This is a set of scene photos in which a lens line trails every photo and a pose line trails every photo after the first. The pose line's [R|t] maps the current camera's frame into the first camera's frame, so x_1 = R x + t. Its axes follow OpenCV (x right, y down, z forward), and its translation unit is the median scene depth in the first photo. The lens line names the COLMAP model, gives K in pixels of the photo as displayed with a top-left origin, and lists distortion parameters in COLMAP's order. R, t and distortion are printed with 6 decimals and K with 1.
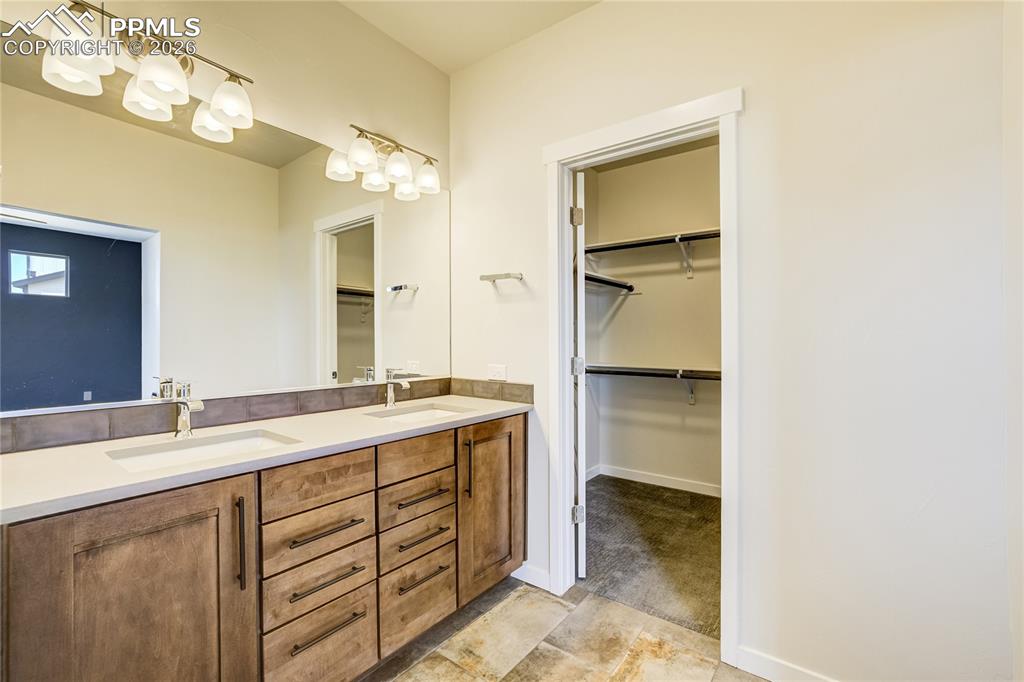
lens RADIAL K [[450.1, 0, 525.3], [0, 450.1, 343.2], [0, 0, 1]] dist [-0.021954, 0.018943]
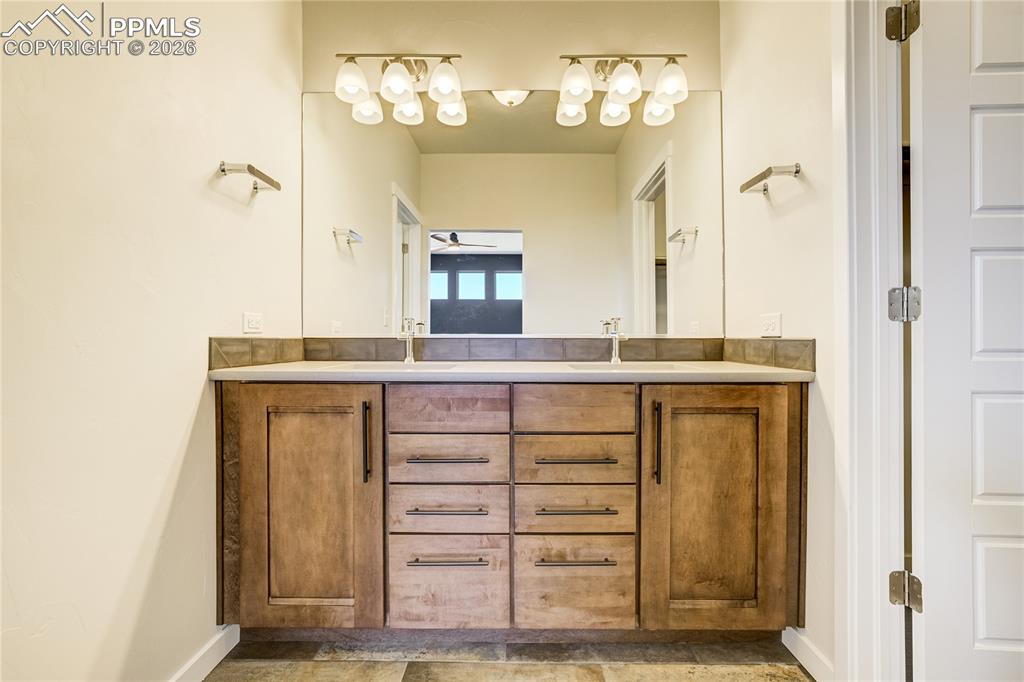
lens RADIAL K [[450.1, 0, 525.3], [0, 450.1, 343.2], [0, 0, 1]] dist [-0.021954, 0.018943]
pose [[0.592894, -0.005019, -0.805265, 0.353361], [-0.003379, 0.999956, -0.008720, 0.136519], [0.805273, 0.007891, 0.592852, 0.433095]]
